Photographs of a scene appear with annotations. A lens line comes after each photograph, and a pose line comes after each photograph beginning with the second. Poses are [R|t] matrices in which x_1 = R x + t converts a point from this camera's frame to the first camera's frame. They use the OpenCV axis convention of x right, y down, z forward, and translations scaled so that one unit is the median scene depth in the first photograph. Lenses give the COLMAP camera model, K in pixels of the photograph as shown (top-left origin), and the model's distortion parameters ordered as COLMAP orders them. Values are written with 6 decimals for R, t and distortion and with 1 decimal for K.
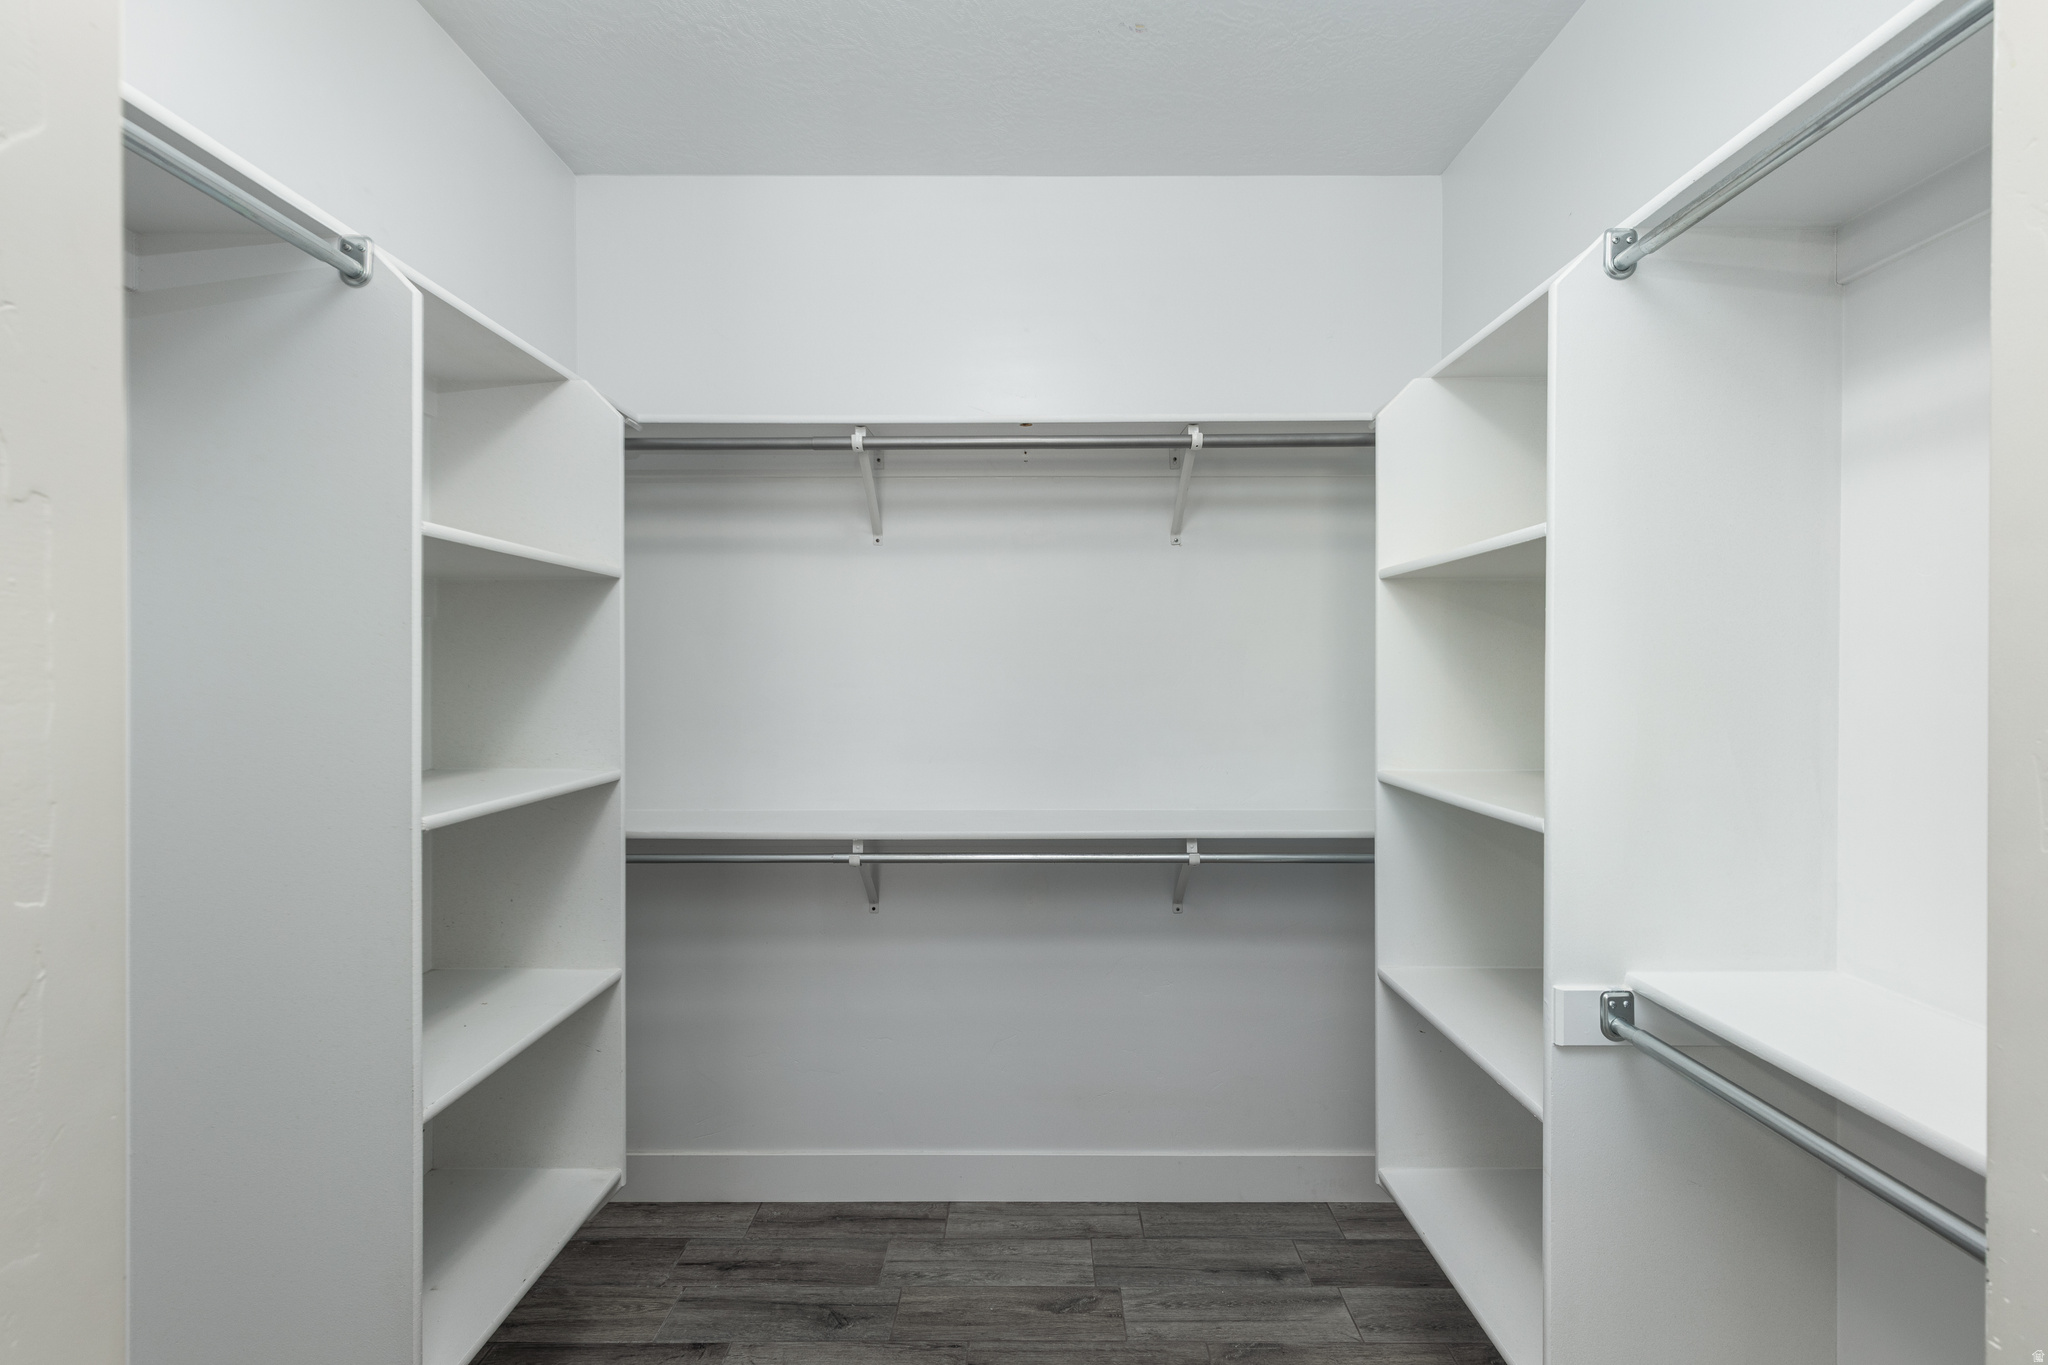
lens RADIAL K [[931.1, 0, 1025.8], [0, 931.1, 675.0], [0, 0, 1]] dist [0.004639, 0.001652]
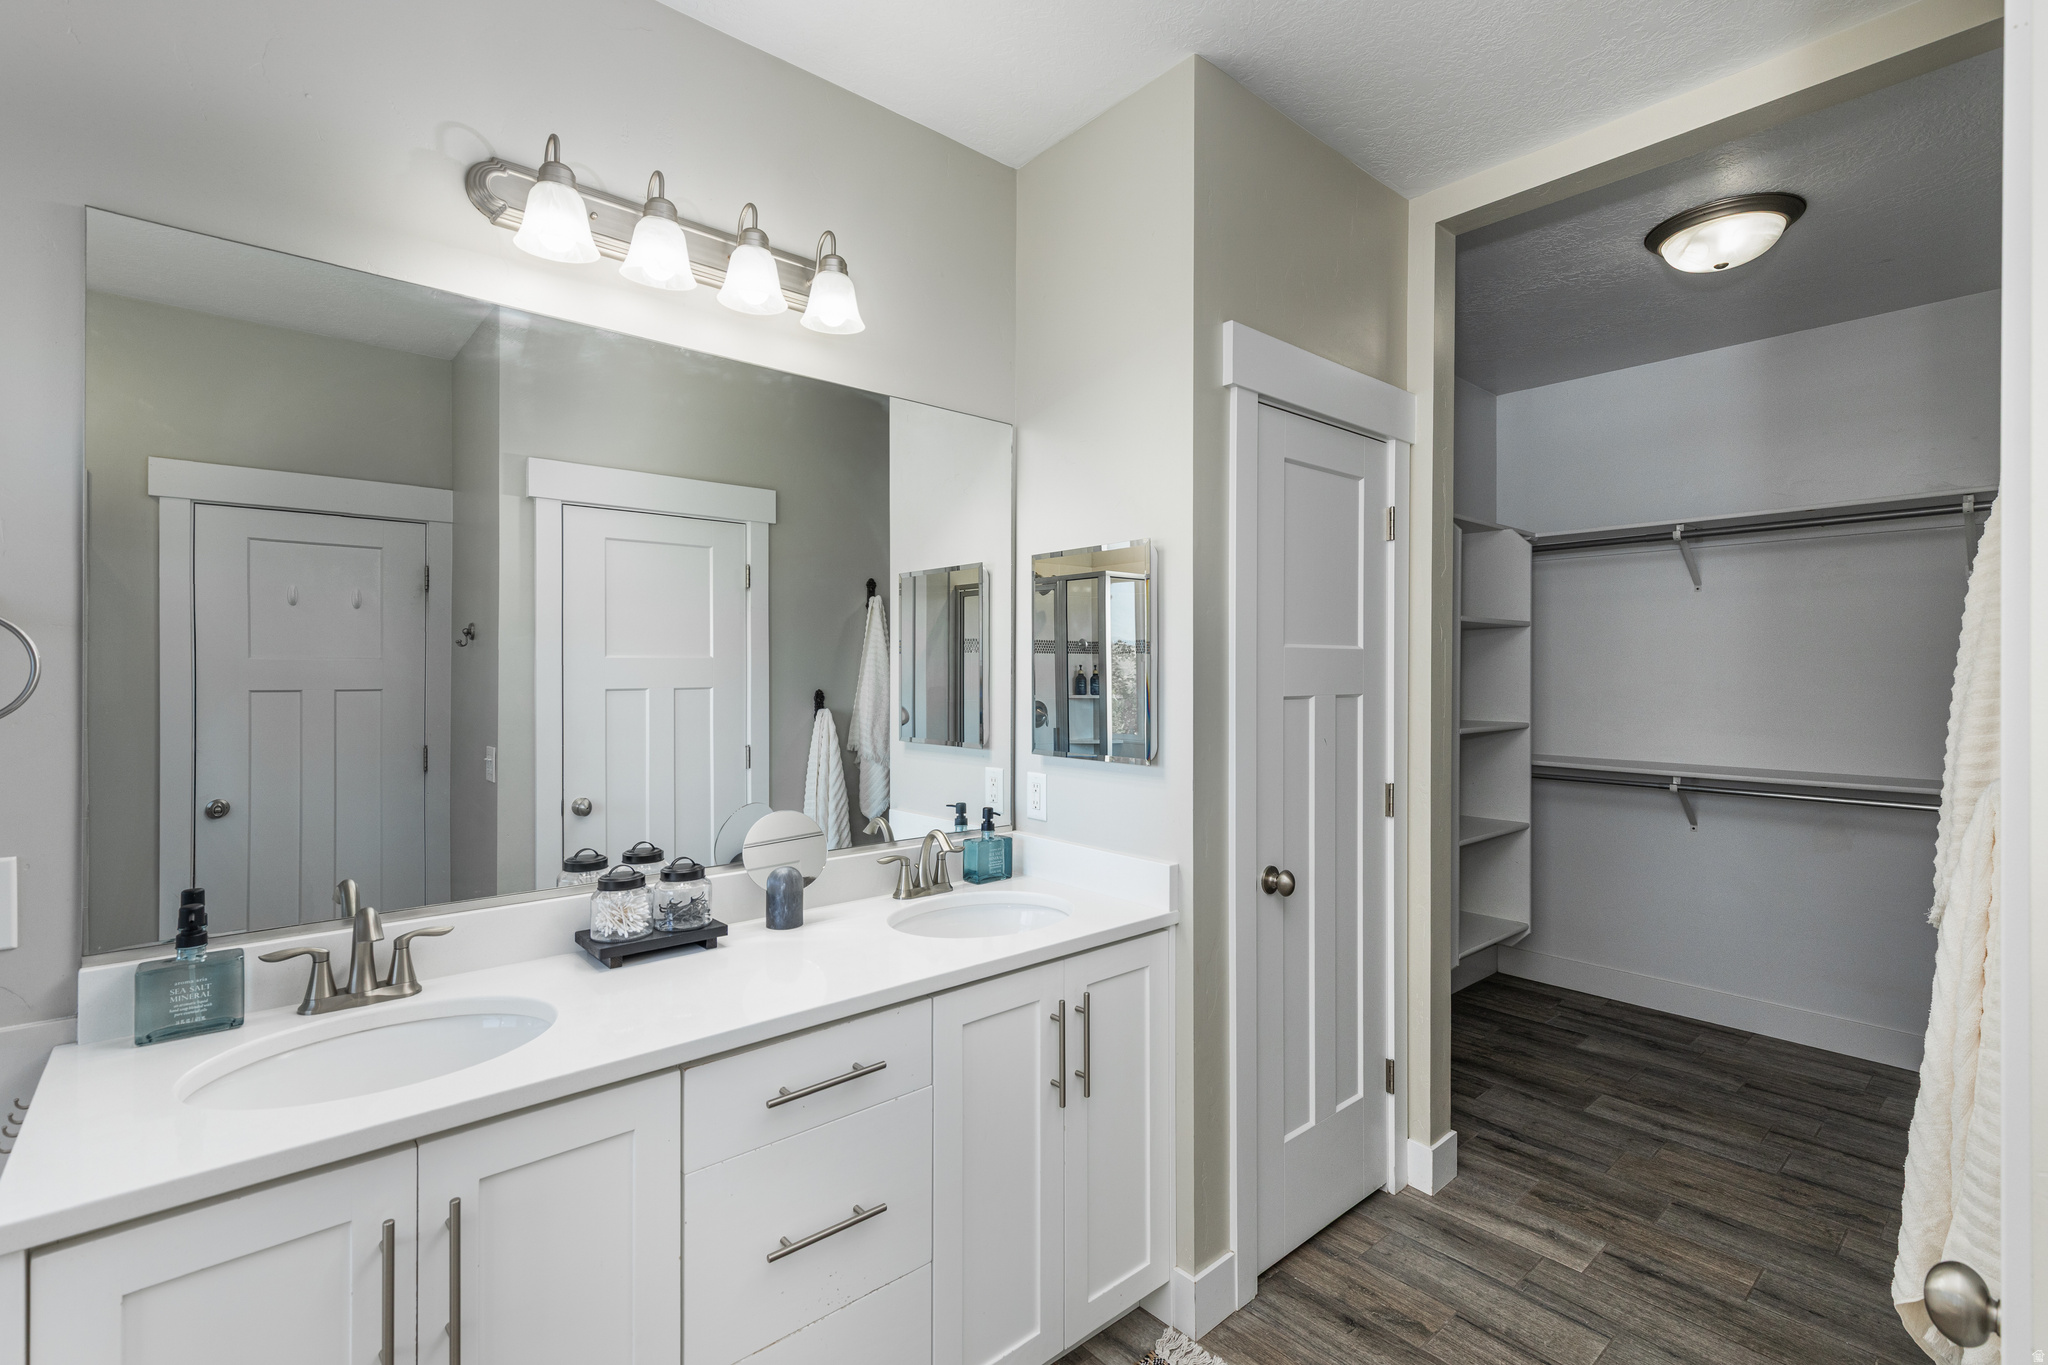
lens RADIAL K [[931.1, 0, 1030.8], [0, 931.1, 671.6], [0, 0, 1]] dist [0.004639, 0.001652]
pose [[0.662080, 0.002150, -0.749430, 0.300521], [-0.004979, 0.999986, -0.001531, -0.002463], [0.749417, 0.004745, 0.662081, -0.948973]]
